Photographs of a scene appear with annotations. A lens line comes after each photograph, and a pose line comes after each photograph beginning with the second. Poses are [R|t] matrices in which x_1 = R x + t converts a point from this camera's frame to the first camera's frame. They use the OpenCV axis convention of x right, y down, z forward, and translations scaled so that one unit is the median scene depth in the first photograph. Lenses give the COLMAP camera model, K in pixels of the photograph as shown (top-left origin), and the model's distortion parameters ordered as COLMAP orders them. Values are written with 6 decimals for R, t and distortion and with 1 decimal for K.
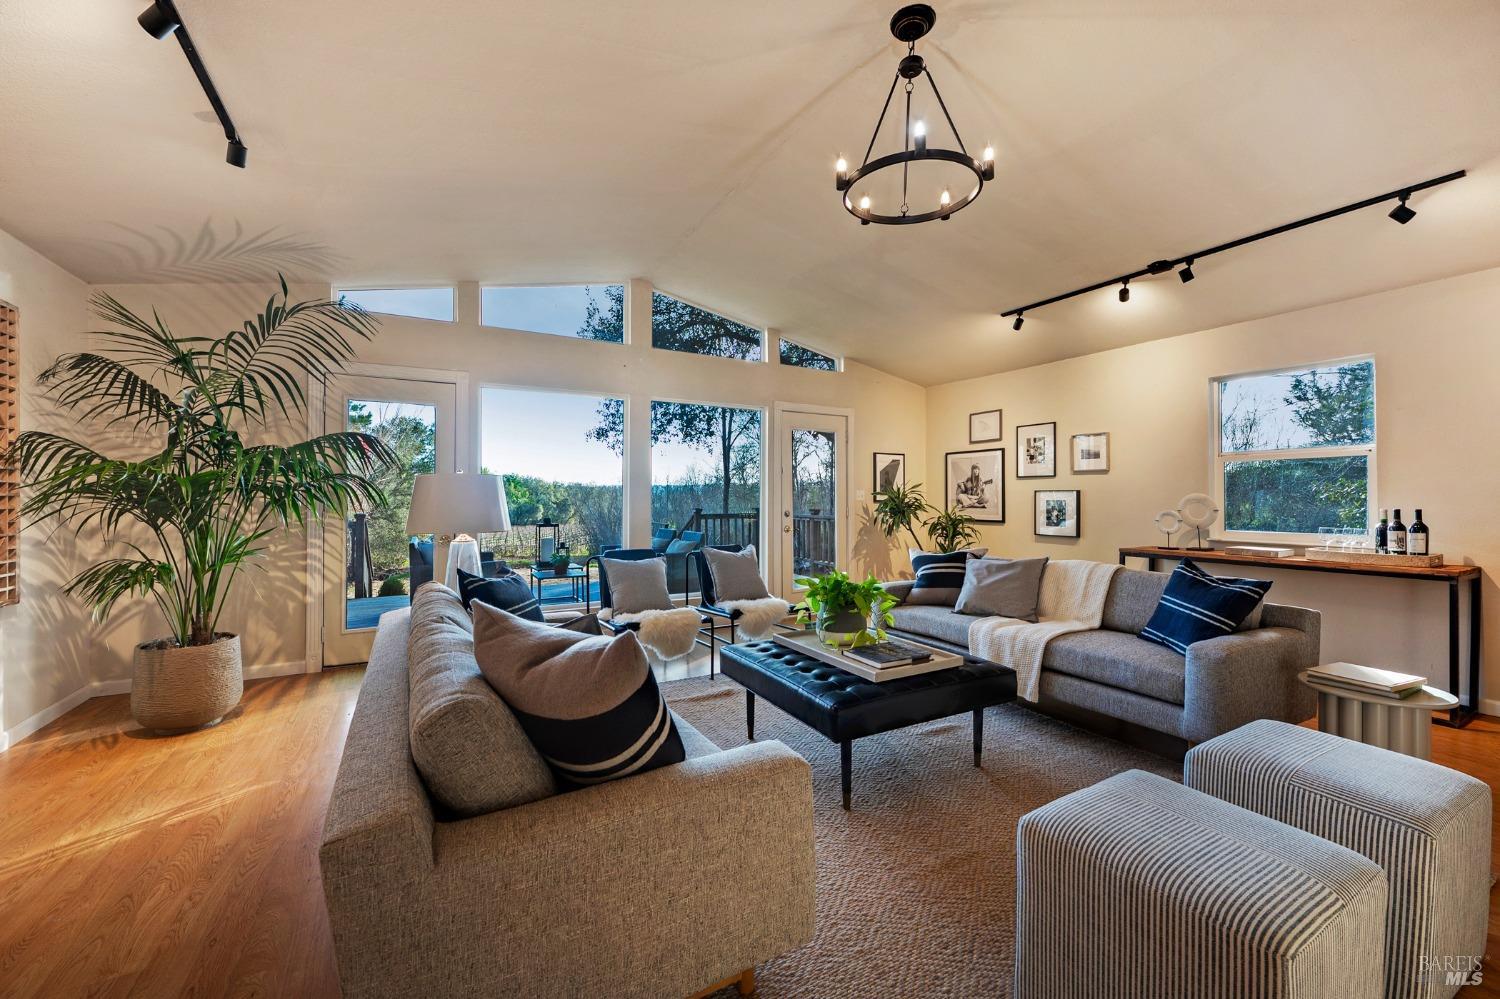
lens RADIAL K [[598.1, 0, 755.1], [0, 598.1, 500.8], [0, 0, 1]] dist [-0.005688, -0.000099]
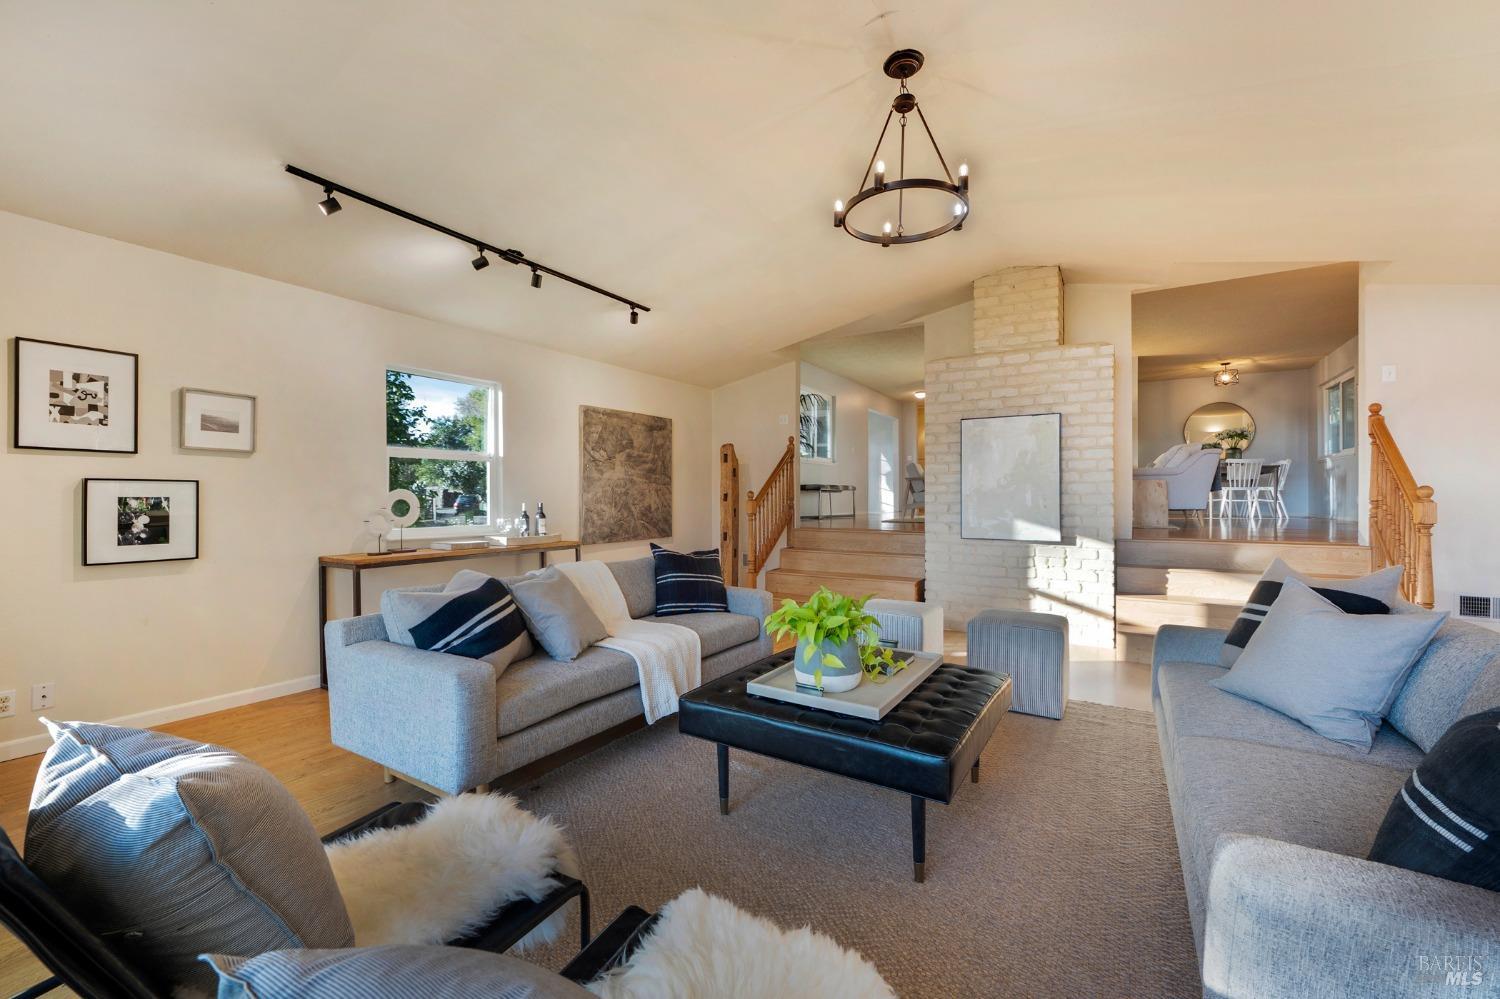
lens RADIAL K [[598.1, 0, 750.2], [0, 598.1, 503.1], [0, 0, 1]] dist [-0.005688, -0.000099]
pose [[-0.472787, 0.000102, 0.881177, -0.260835], [0.009452, 0.999943, 0.004956, 0.007946], [-0.881126, 0.010672, -0.472761, 0.796566]]
